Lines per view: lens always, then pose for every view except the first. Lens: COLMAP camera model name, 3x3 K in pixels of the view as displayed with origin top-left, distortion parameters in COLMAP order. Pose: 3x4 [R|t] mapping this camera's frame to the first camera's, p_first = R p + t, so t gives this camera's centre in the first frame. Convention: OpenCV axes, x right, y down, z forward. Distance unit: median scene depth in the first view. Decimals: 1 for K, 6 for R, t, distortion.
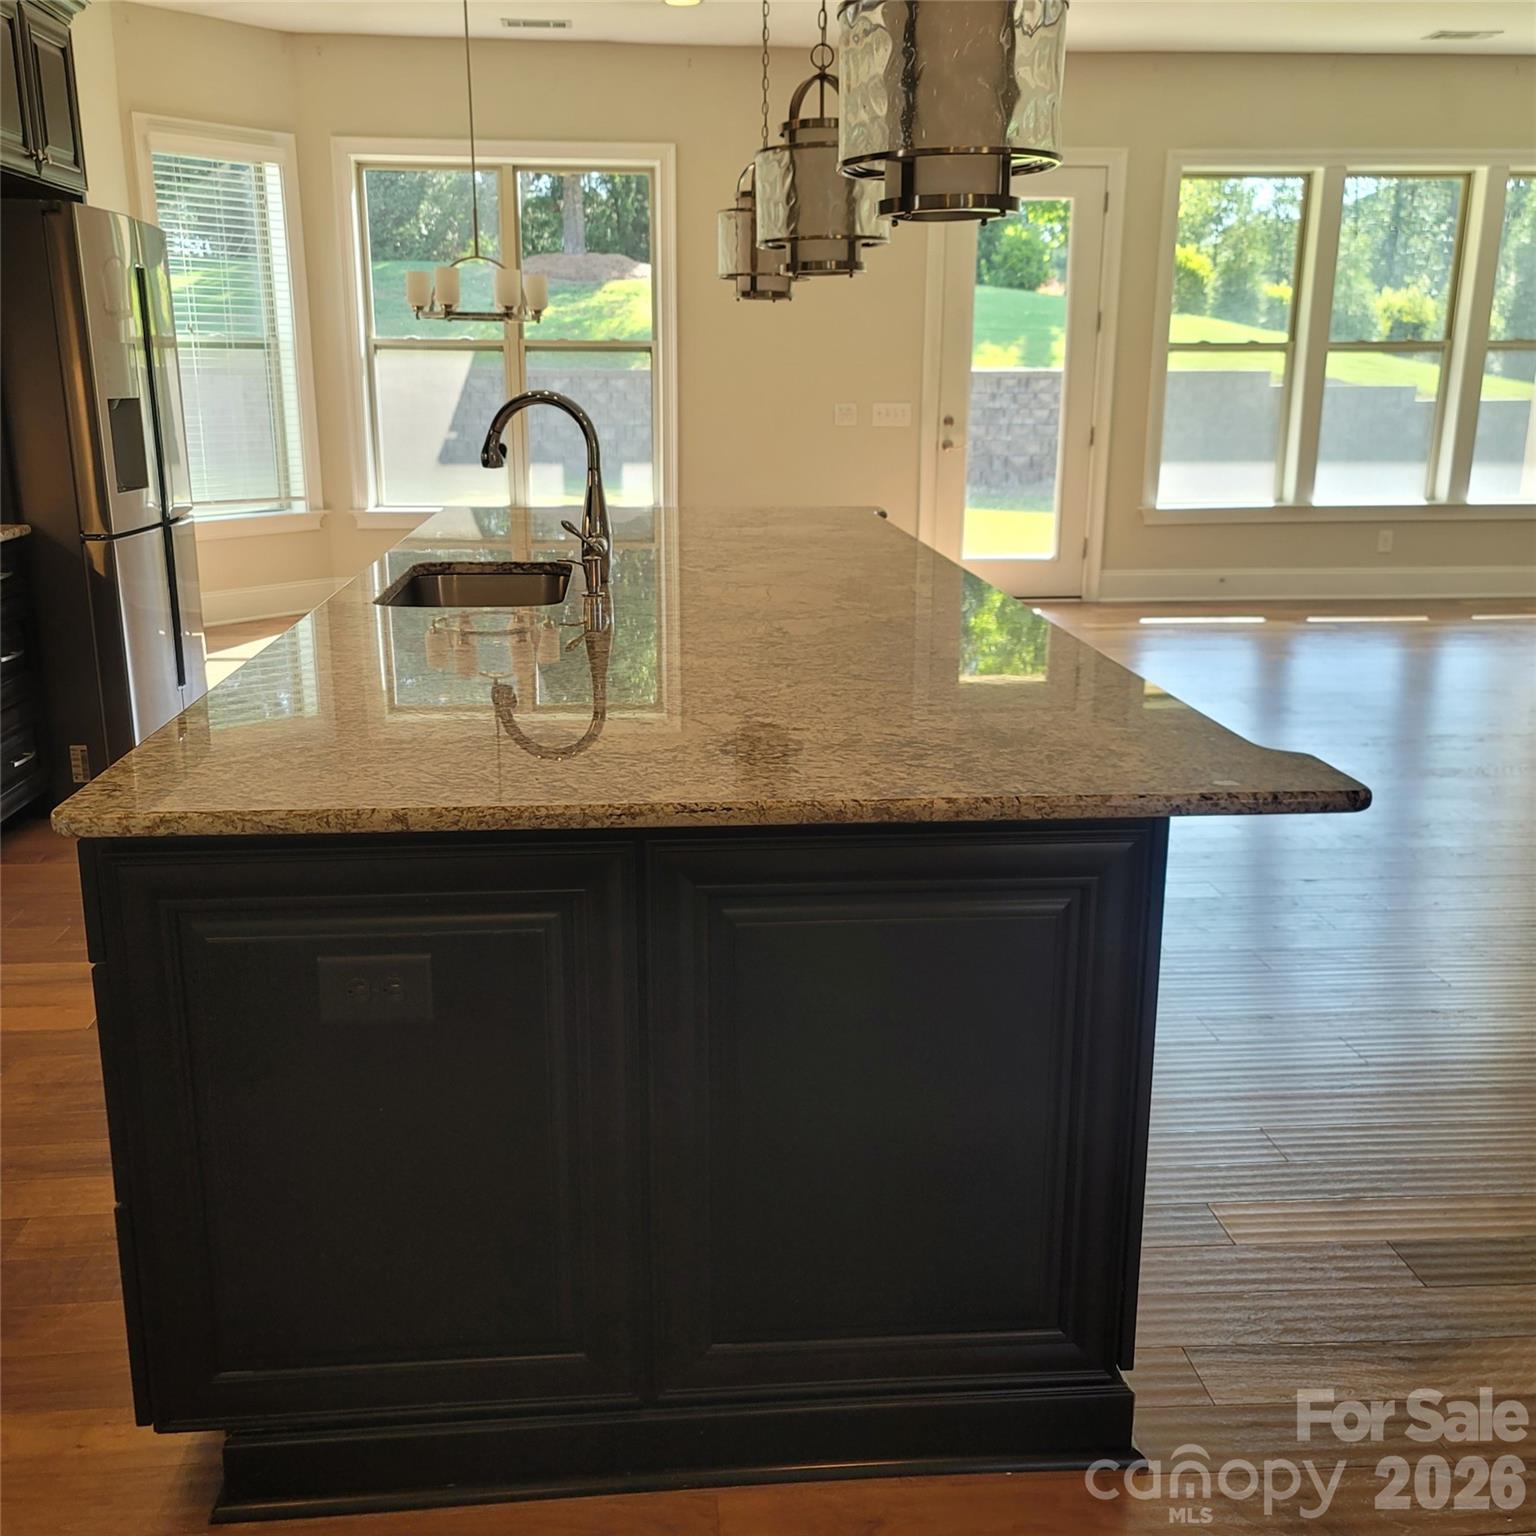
lens RADIAL K [[1512.0, 0, 741.2], [0, 1512.0, 759.8], [0, 0, 1]] dist [0.055027, 0.000000]
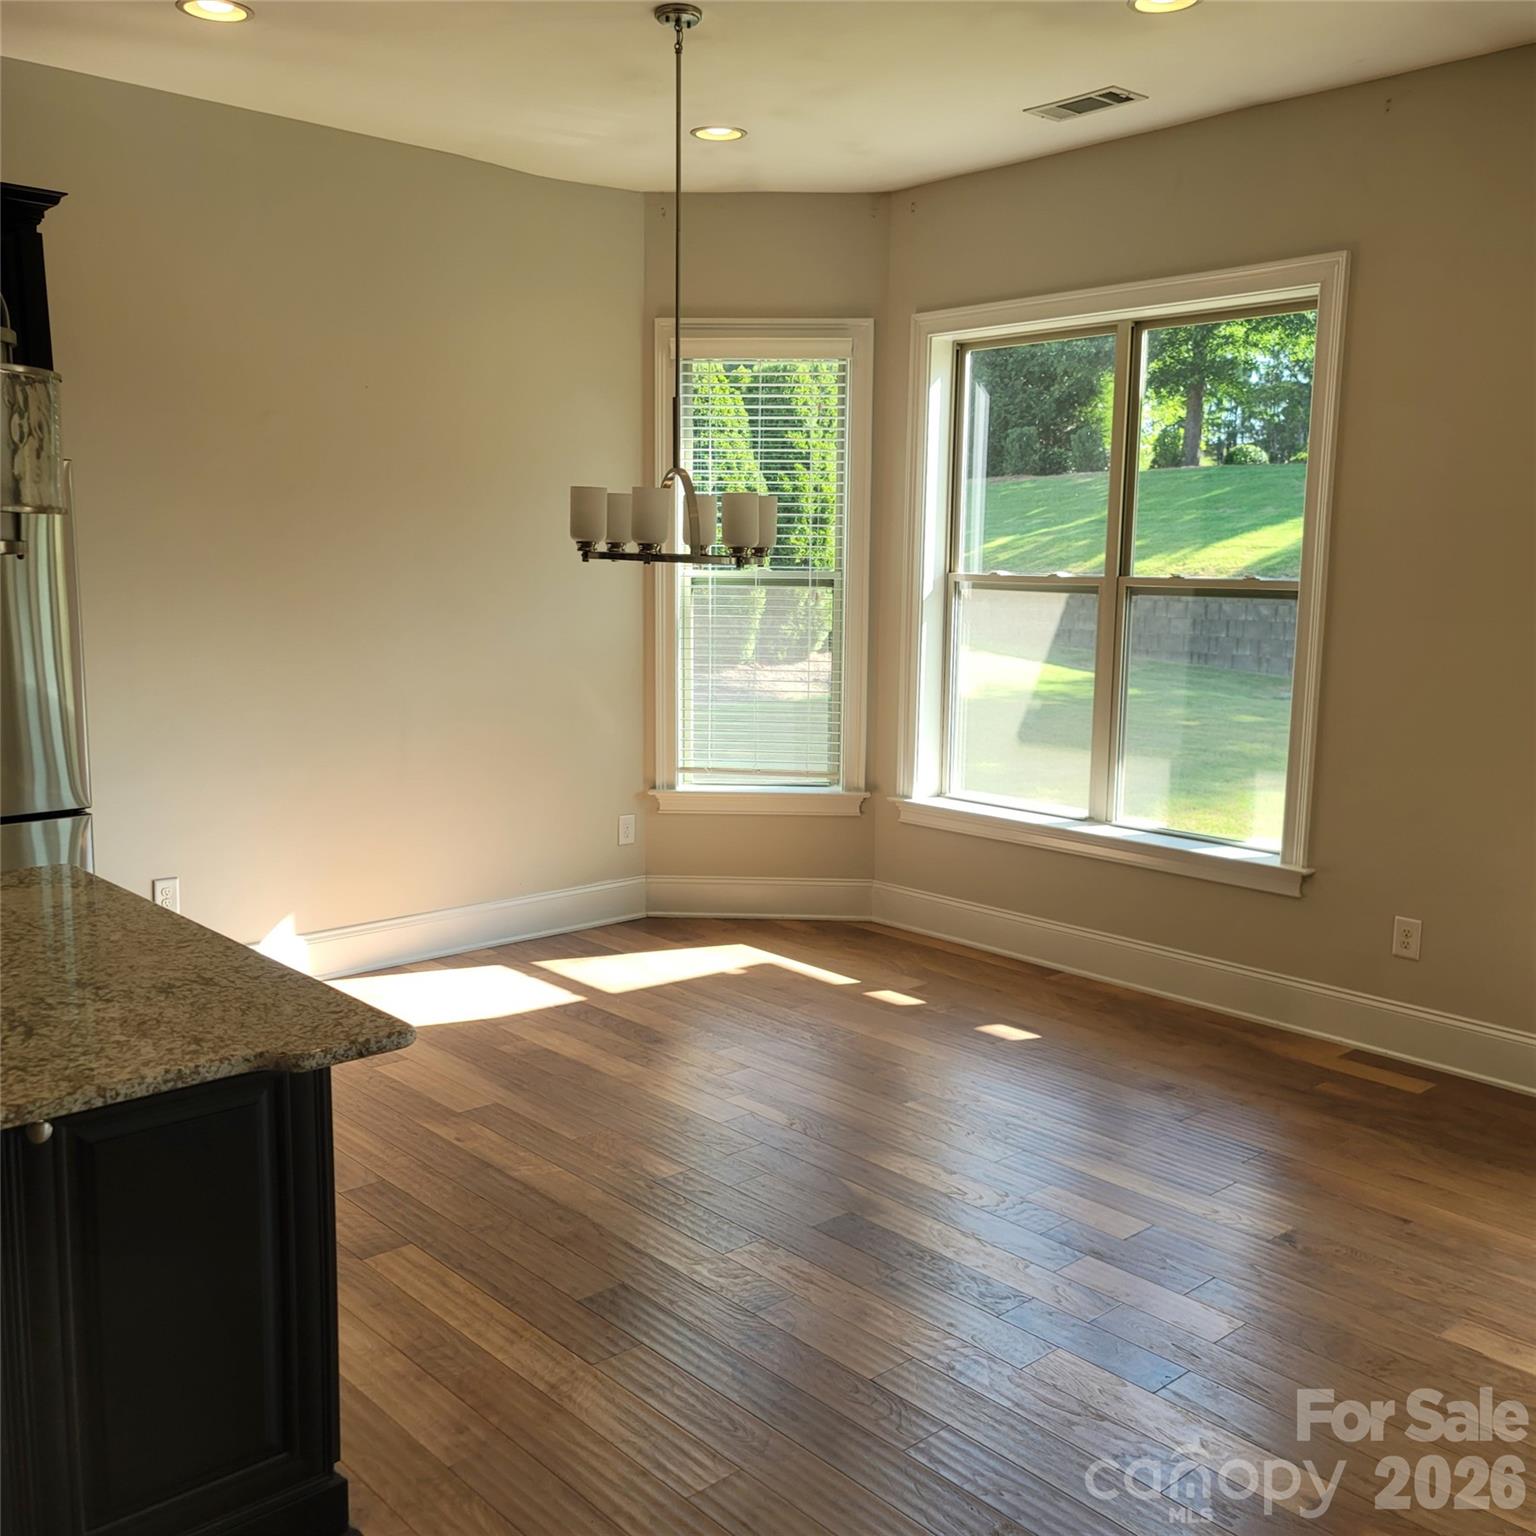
lens RADIAL K [[1512.0, 0, 773.1], [0, 1512.0, 772.9], [0, 0, 1]] dist [0.055027, 0.000000]
pose [[0.613112, 0.121962, -0.780525, 0.305490], [-0.206003, 0.978511, -0.008919, -0.168633], [0.762664, 0.166259, 0.625061, 0.526413]]
